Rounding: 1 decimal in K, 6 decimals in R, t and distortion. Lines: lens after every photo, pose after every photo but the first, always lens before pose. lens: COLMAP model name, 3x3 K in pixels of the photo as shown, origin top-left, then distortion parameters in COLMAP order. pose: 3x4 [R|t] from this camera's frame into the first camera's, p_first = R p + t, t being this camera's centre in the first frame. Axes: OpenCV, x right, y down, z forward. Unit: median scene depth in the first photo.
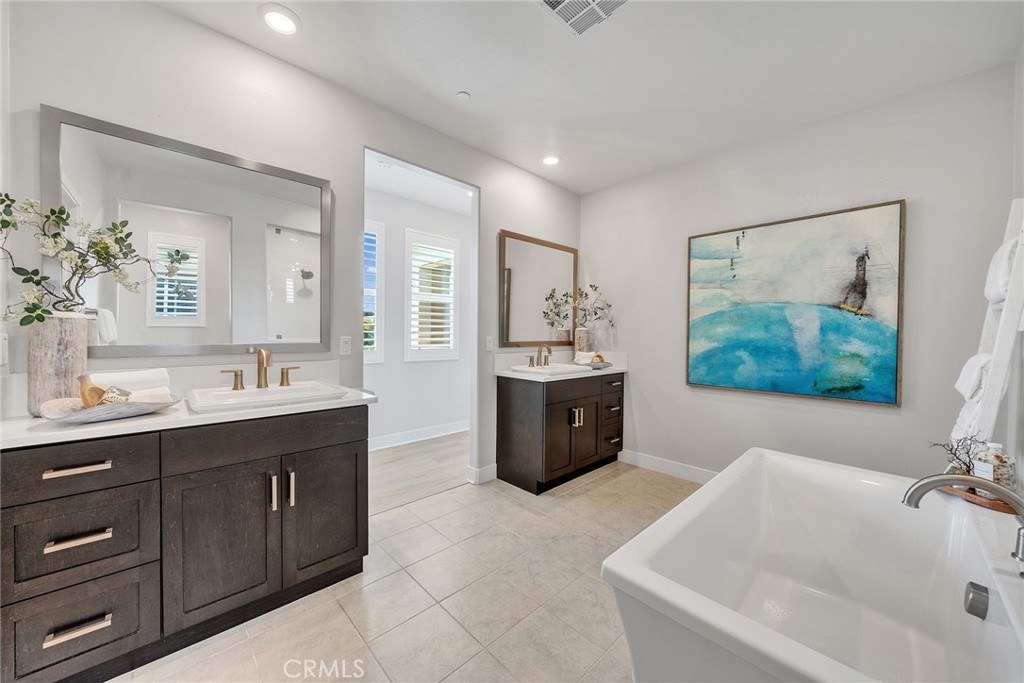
lens RADIAL K [[372.4, 0, 508.5], [0, 372.4, 339.4], [0, 0, 1]] dist [-0.003186, 0.000179]
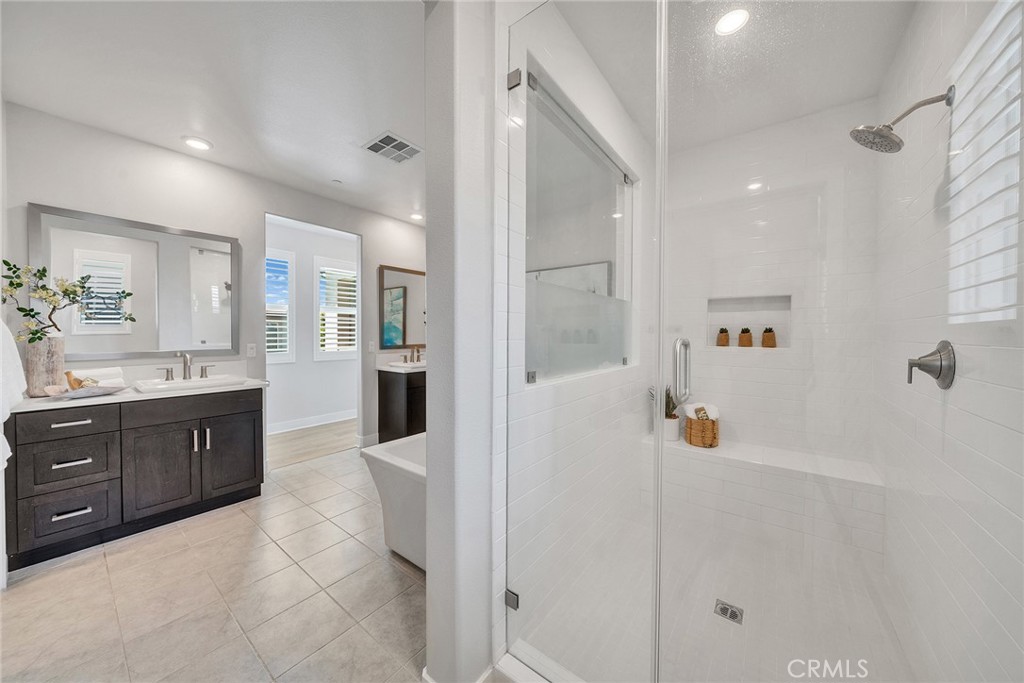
lens RADIAL K [[347.1, 0, 506.4], [0, 347.1, 339.5], [0, 0, 1]] dist [-0.002869, -0.000603]
pose [[0.987356, -0.009930, 0.158209, 0.313313], [0.009850, 0.999951, 0.001294, -0.016988], [-0.158214, 0.000281, 0.987405, -0.466719]]
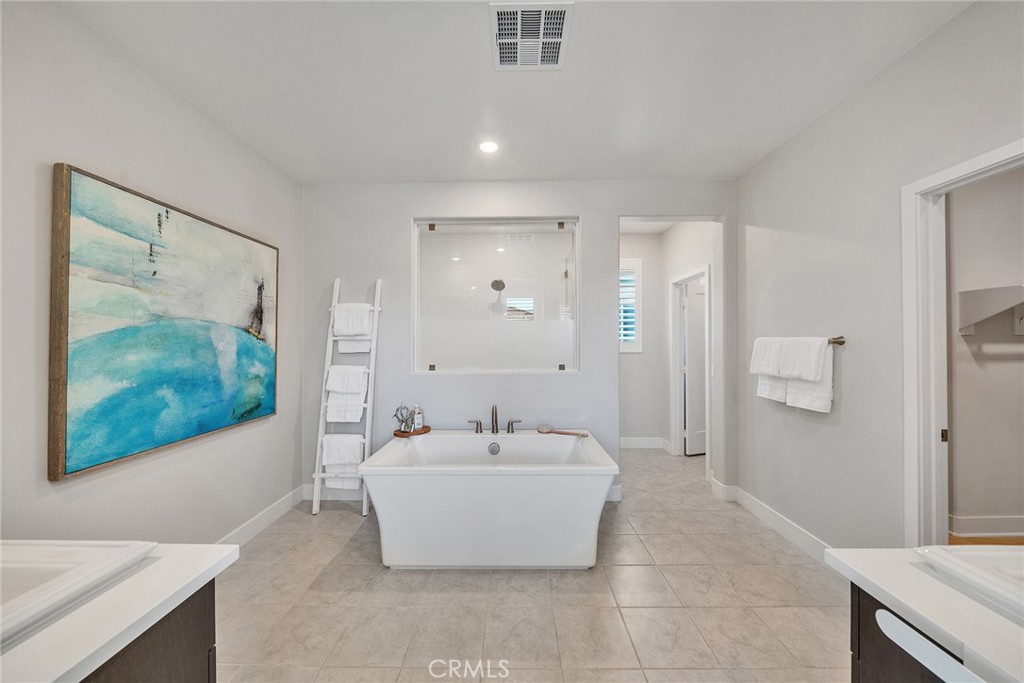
lens RADIAL K [[347.1, 0, 509.3], [0, 347.1, 341.0], [0, 0, 1]] dist [-0.002869, -0.000603]
pose [[-0.715615, -0.004739, 0.698479, -0.290190], [0.007419, 0.999869, 0.014385, -0.069164], [-0.698455, 0.015476, -0.715486, 1.202809]]
